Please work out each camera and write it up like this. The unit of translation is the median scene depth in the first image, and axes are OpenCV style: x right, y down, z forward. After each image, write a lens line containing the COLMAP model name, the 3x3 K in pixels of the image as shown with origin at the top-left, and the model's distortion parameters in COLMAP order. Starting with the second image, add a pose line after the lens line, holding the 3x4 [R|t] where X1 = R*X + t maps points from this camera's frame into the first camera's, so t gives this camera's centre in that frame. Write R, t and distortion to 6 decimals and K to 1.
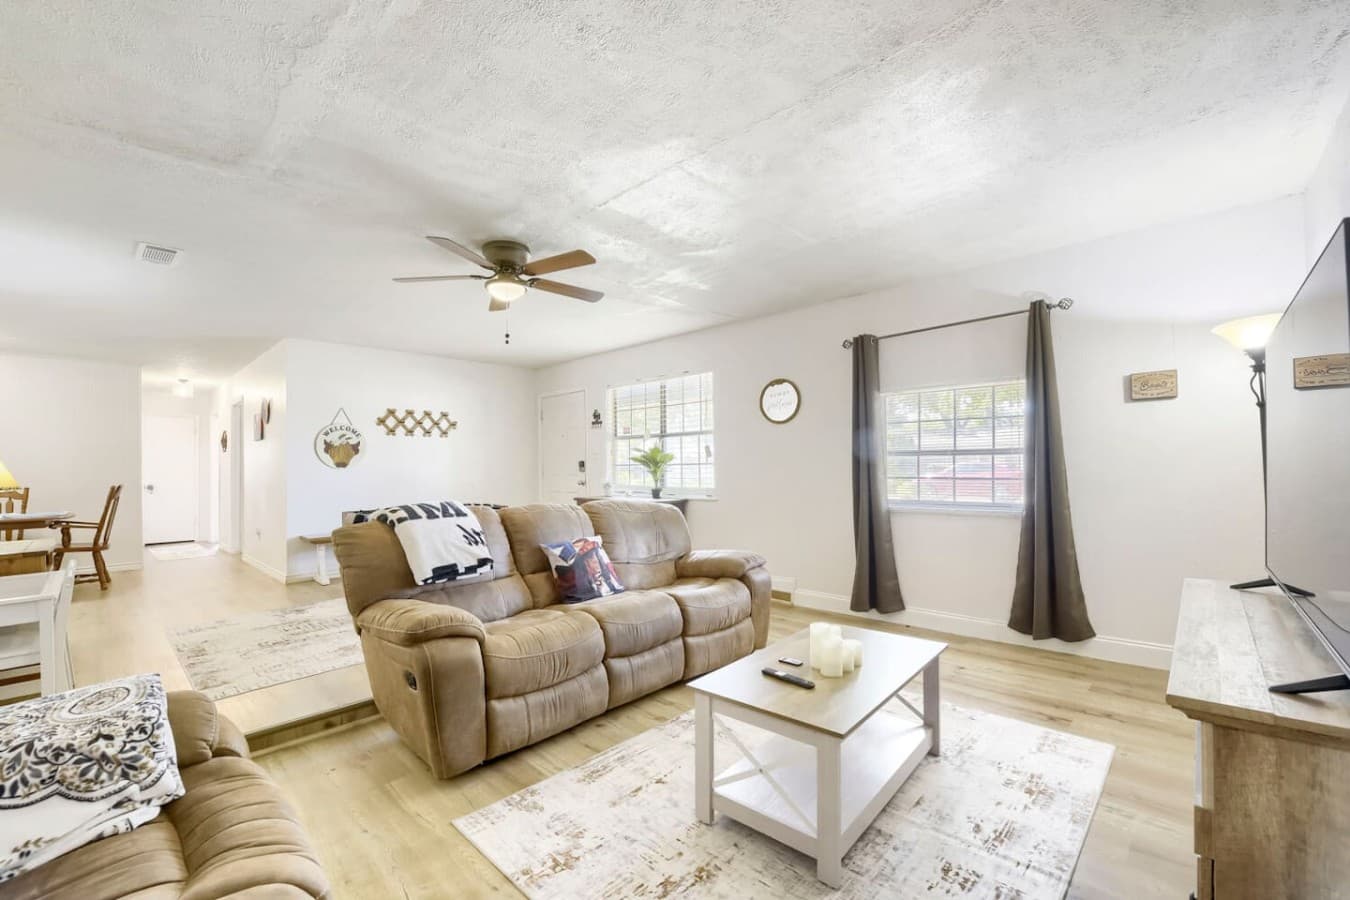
lens RADIAL K [[537.1, 0, 649.6], [0, 537.1, 454.2], [0, 0, 1]] dist [0.003254, -0.002100]
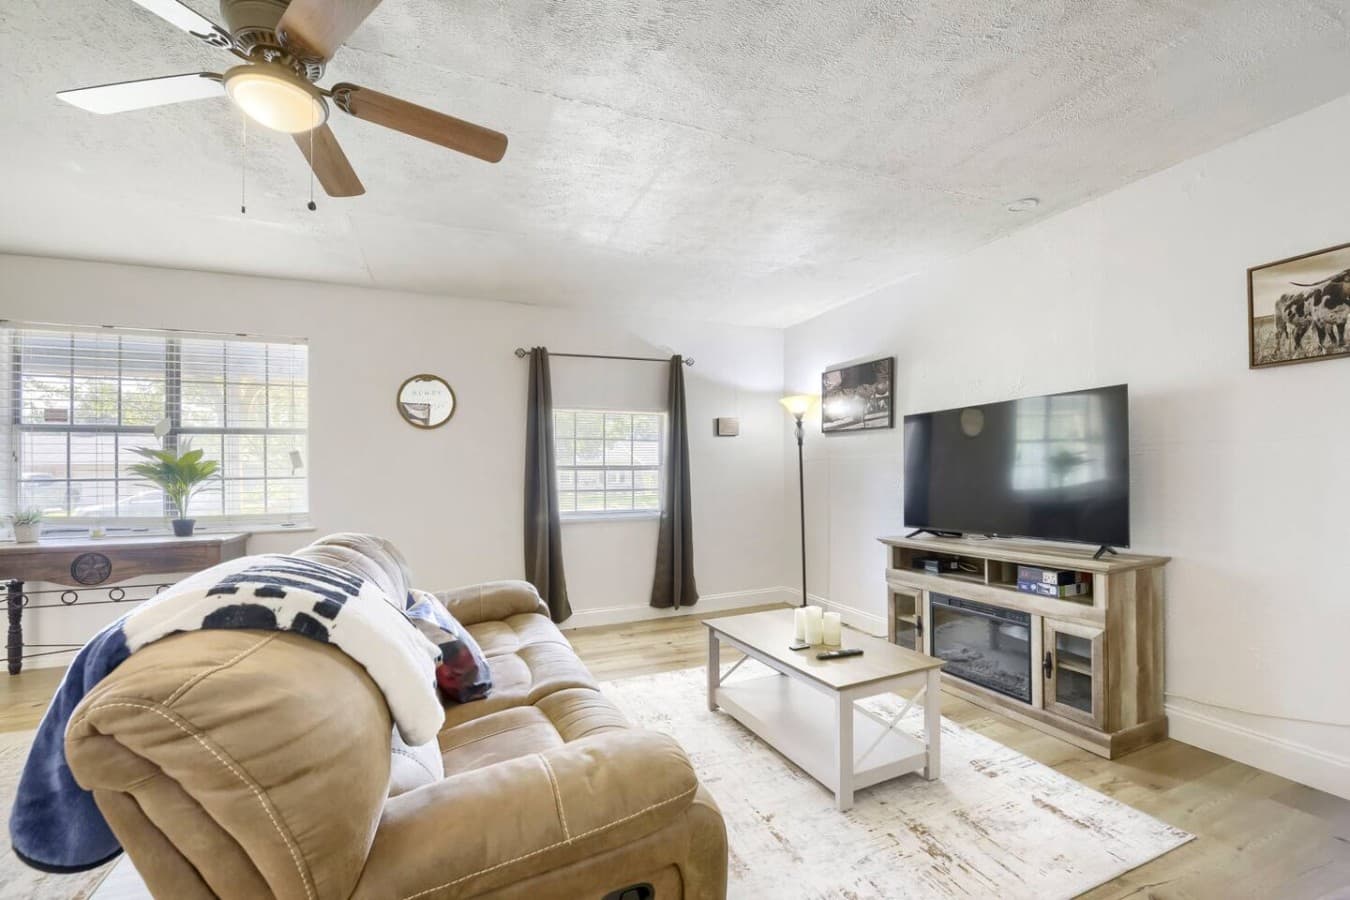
lens RADIAL K [[537.1, 0, 699.3], [0, 537.1, 474.1], [0, 0, 1]] dist [0.003254, -0.002100]
pose [[0.421541, 0.012492, 0.906723, -0.371255], [-0.012086, 0.999894, -0.008157, 0.015995], [-0.906729, -0.007520, 0.421647, 0.311854]]
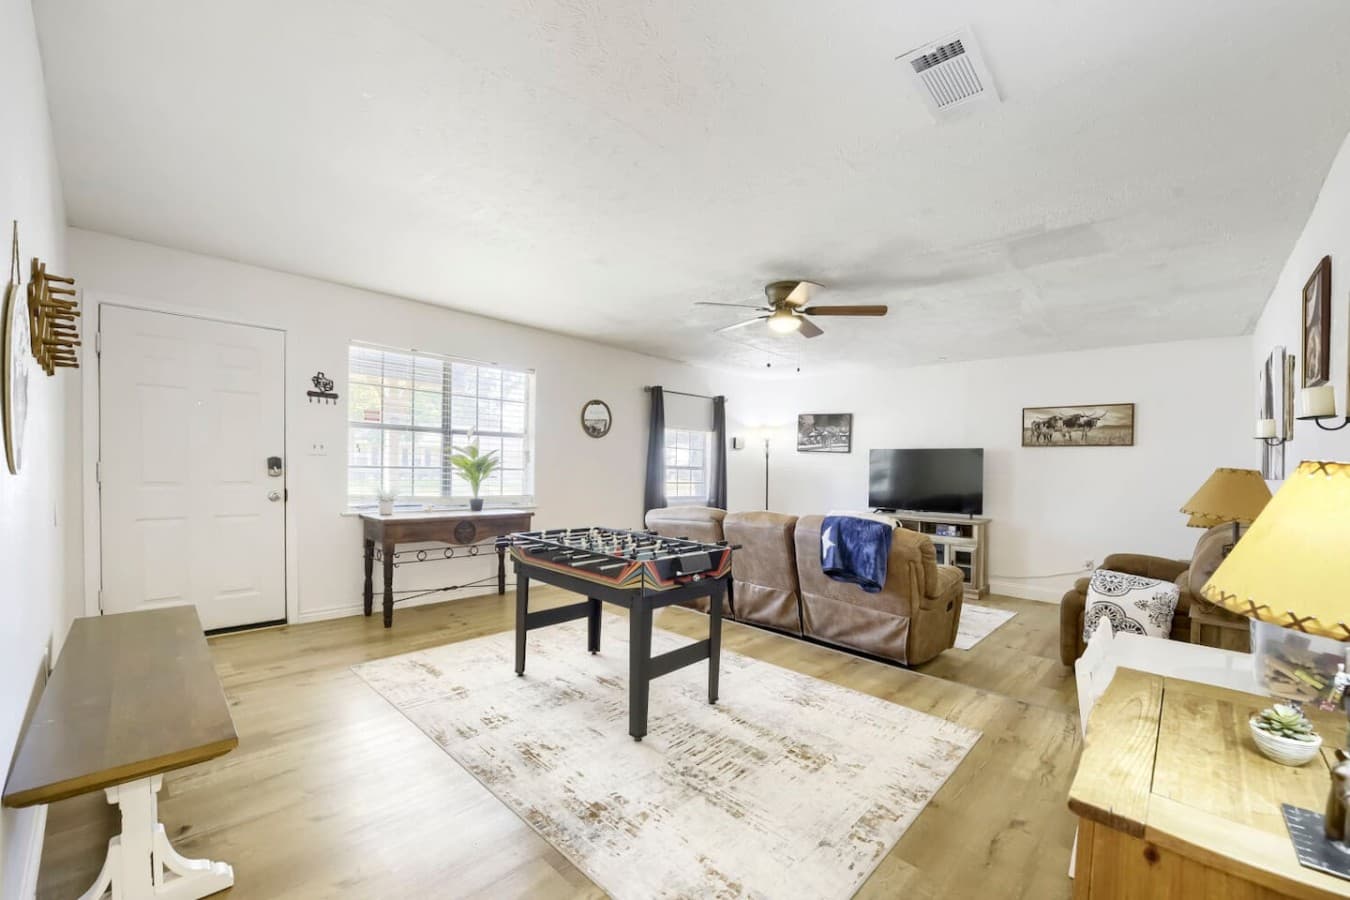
lens RADIAL K [[537.1, 0, 681.2], [0, 537.1, 464.3], [0, 0, 1]] dist [0.003254, -0.002100]
pose [[0.004573, 0.020854, 0.999772, -1.057257], [-0.046988, 0.998683, -0.020616, 0.018501], [-0.998885, -0.046883, 0.005547, 0.913505]]
